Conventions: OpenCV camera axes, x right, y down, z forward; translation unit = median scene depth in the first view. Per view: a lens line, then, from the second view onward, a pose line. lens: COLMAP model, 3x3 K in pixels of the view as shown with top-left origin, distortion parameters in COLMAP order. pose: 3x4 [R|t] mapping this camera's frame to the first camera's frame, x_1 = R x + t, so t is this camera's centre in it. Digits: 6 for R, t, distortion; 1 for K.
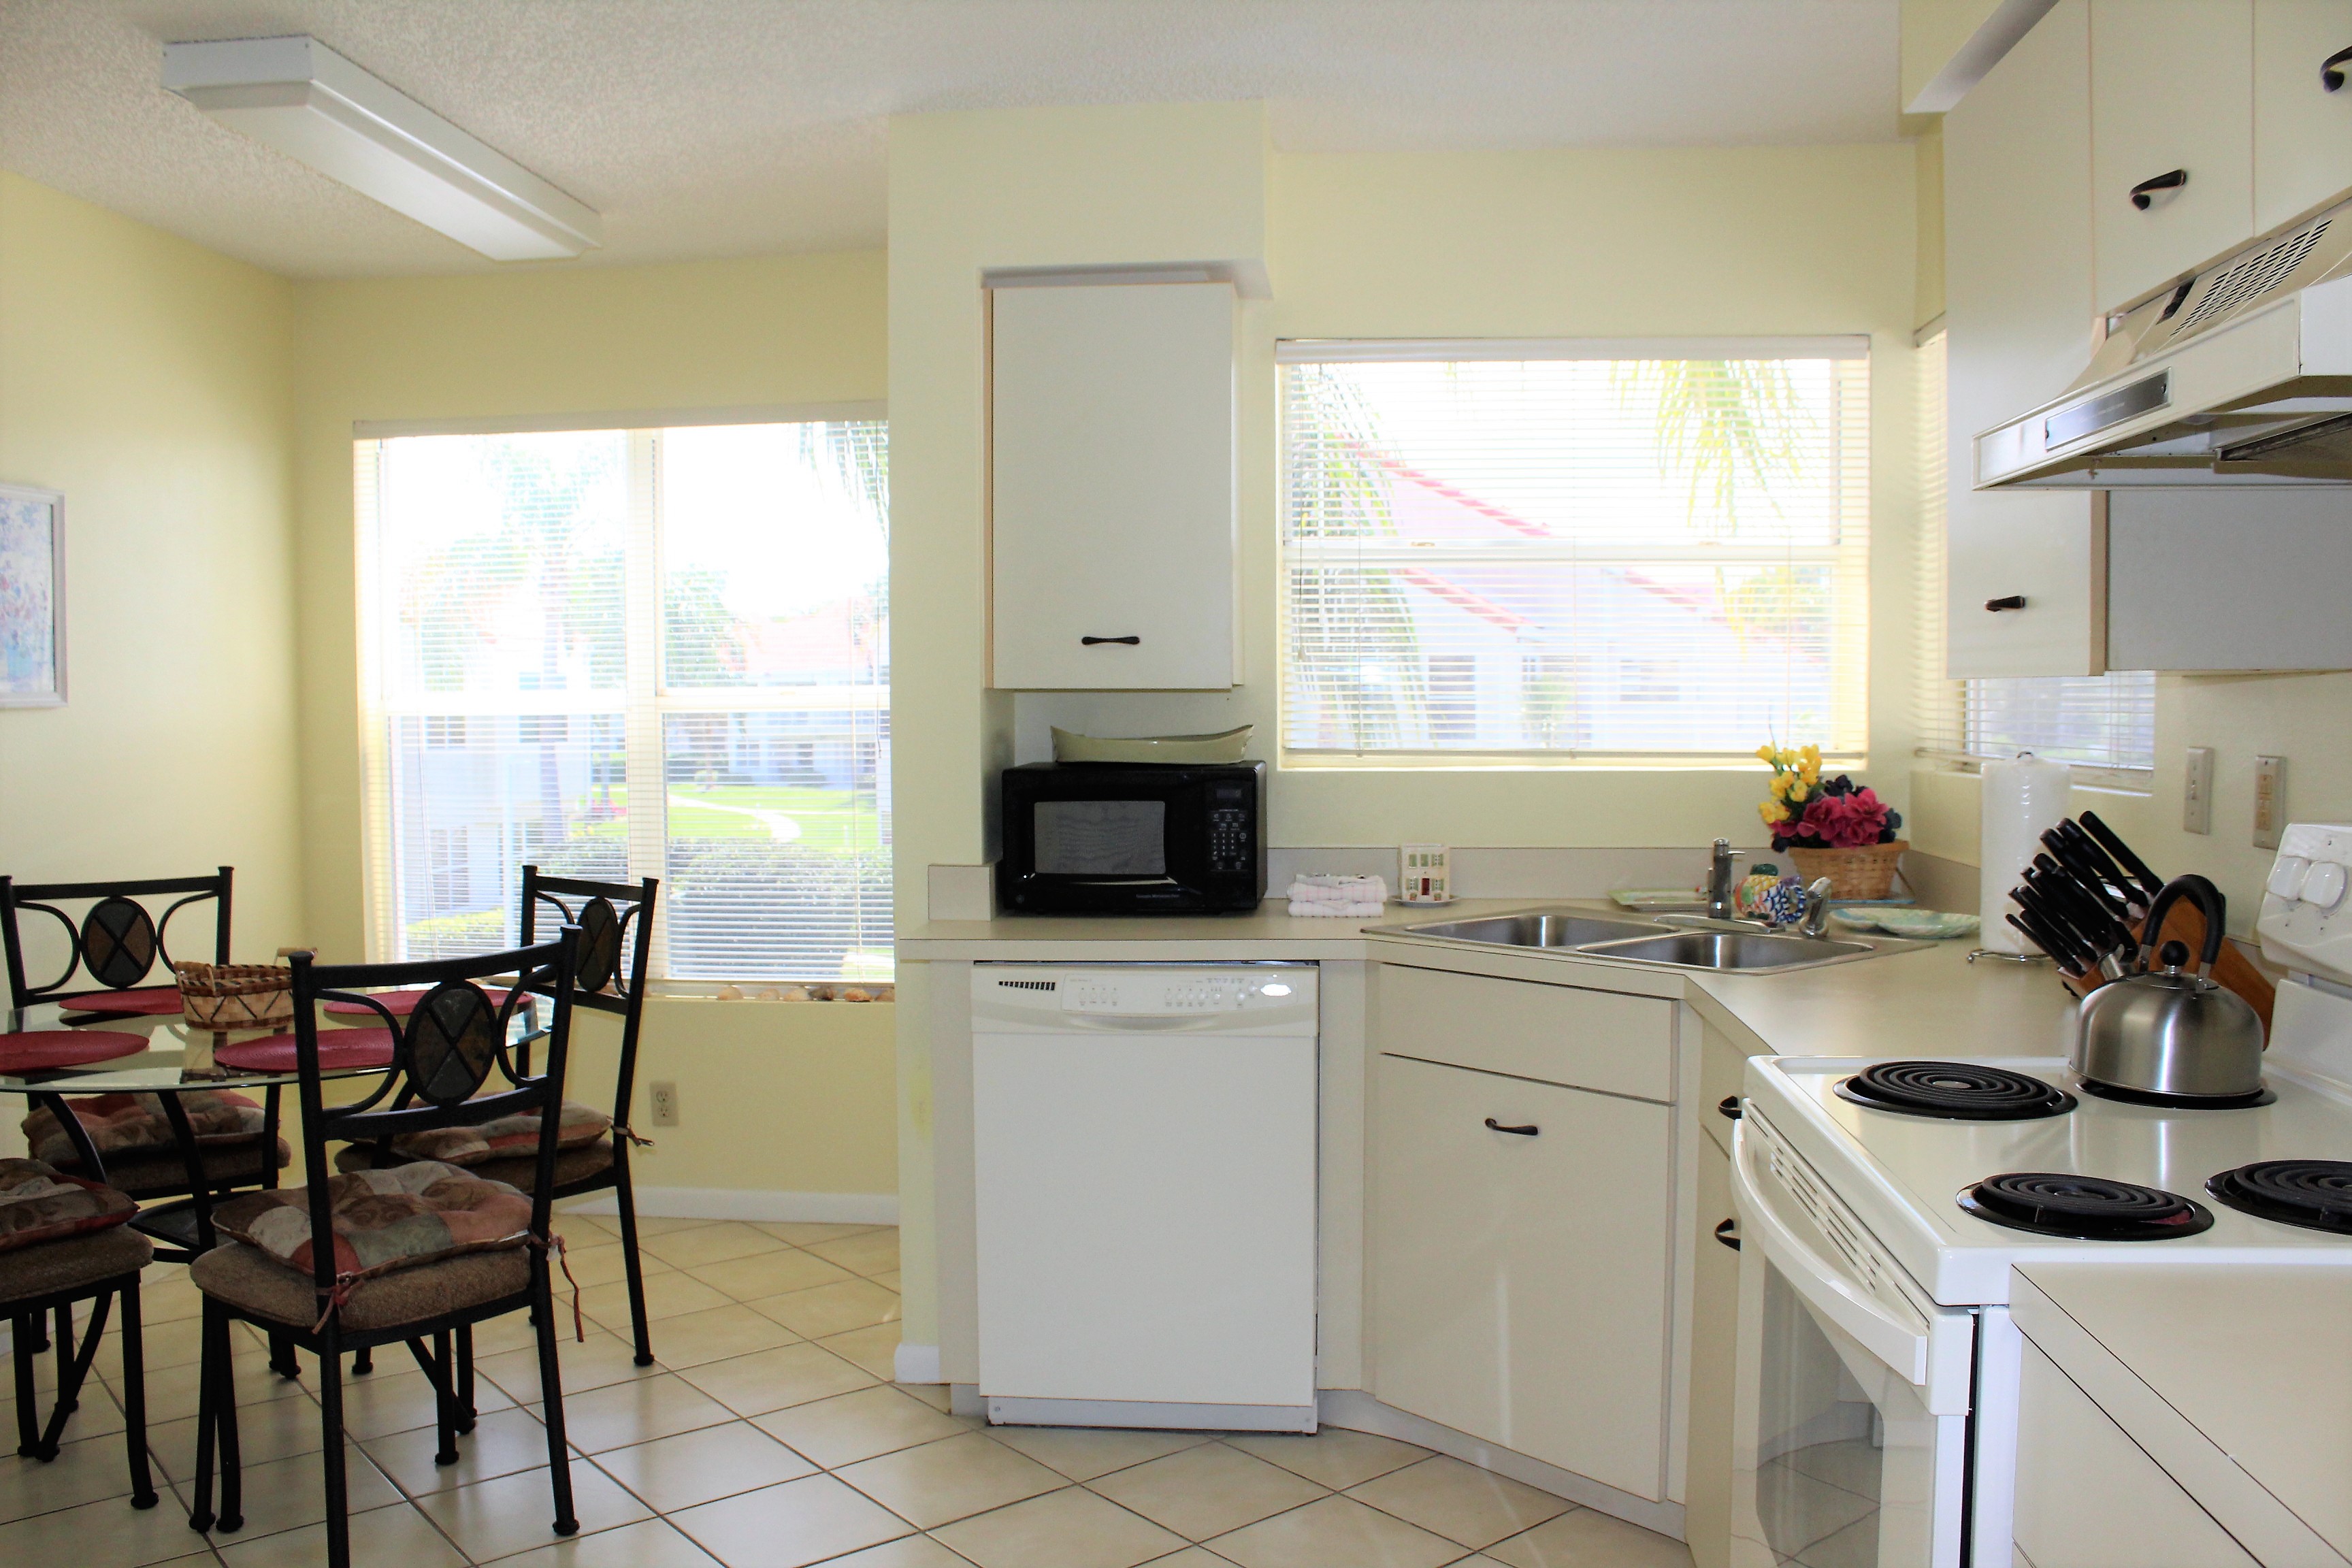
lens RADIAL K [[1939.9, 0, 1147.8], [0, 1939.9, 827.8], [0, 0, 1]] dist [-0.161985, 0.142944]
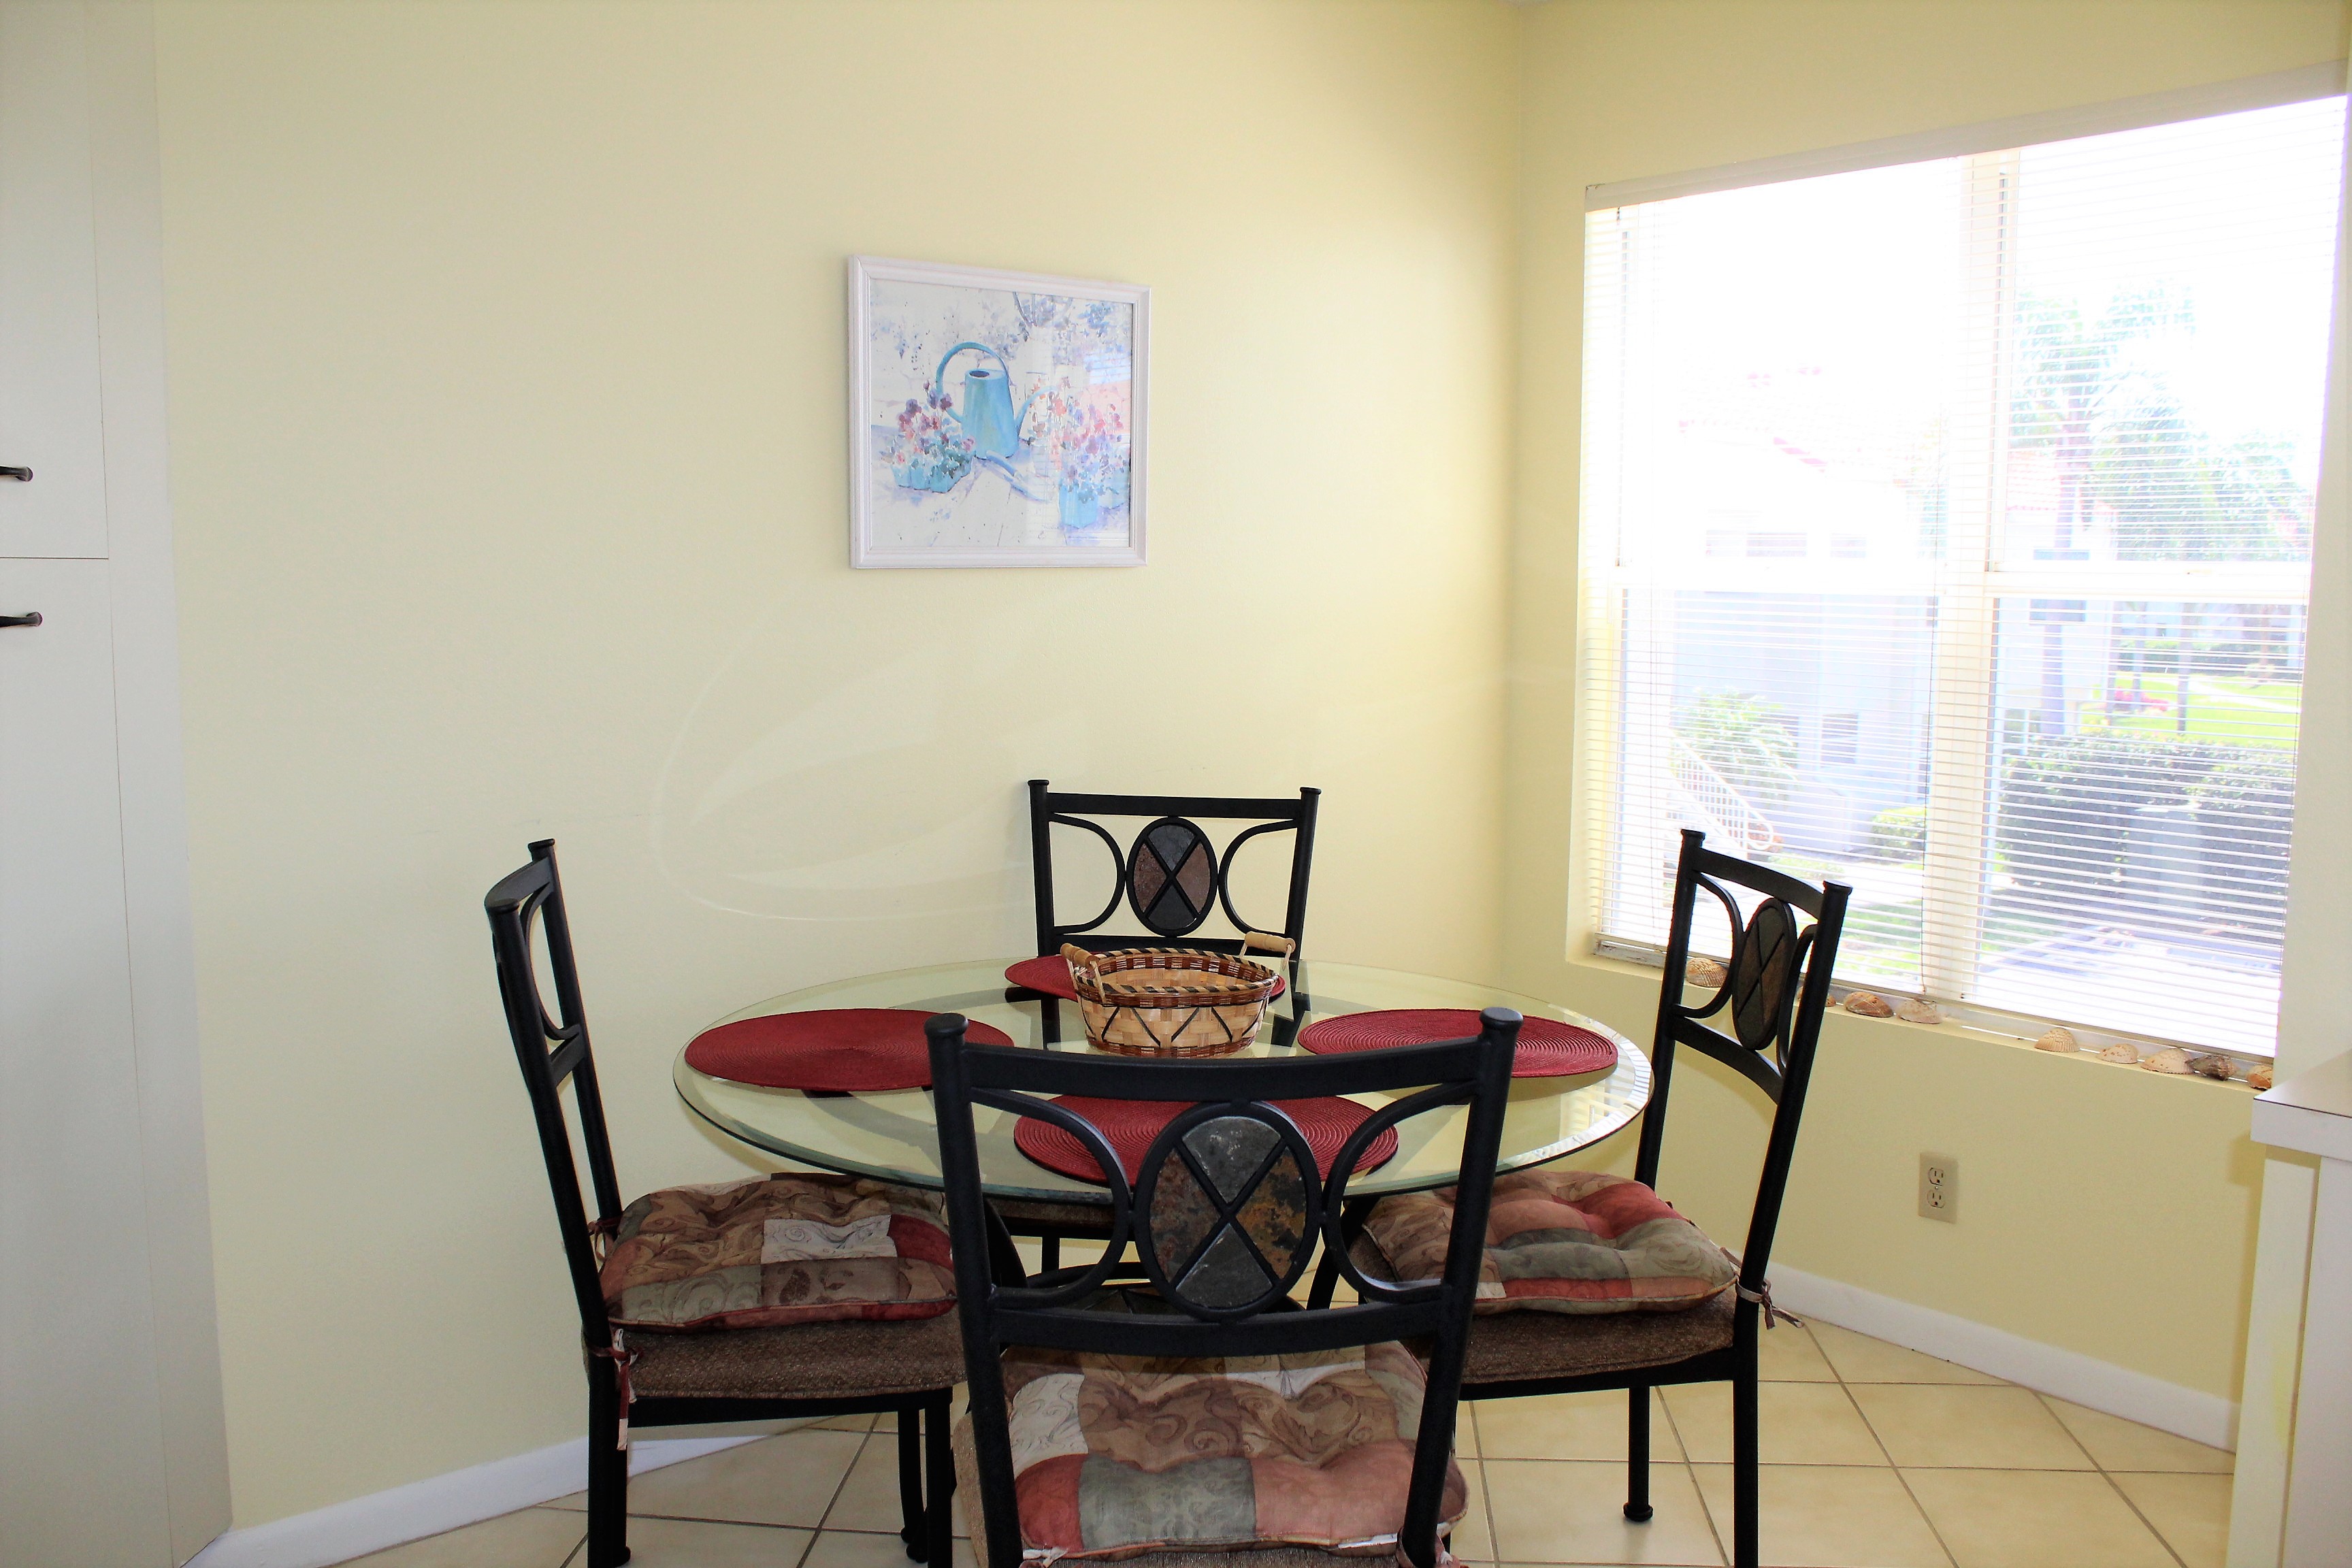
lens RADIAL K [[1939.9, 0, 1147.8], [0, 1939.9, 827.8], [0, 0, 1]] dist [-0.161985, 0.142944]
pose [[0.720282, 0.102091, -0.686128, -0.016562], [-0.056572, 0.994461, 0.088581, -0.028330], [0.691371, -0.024987, 0.722068, 0.424554]]
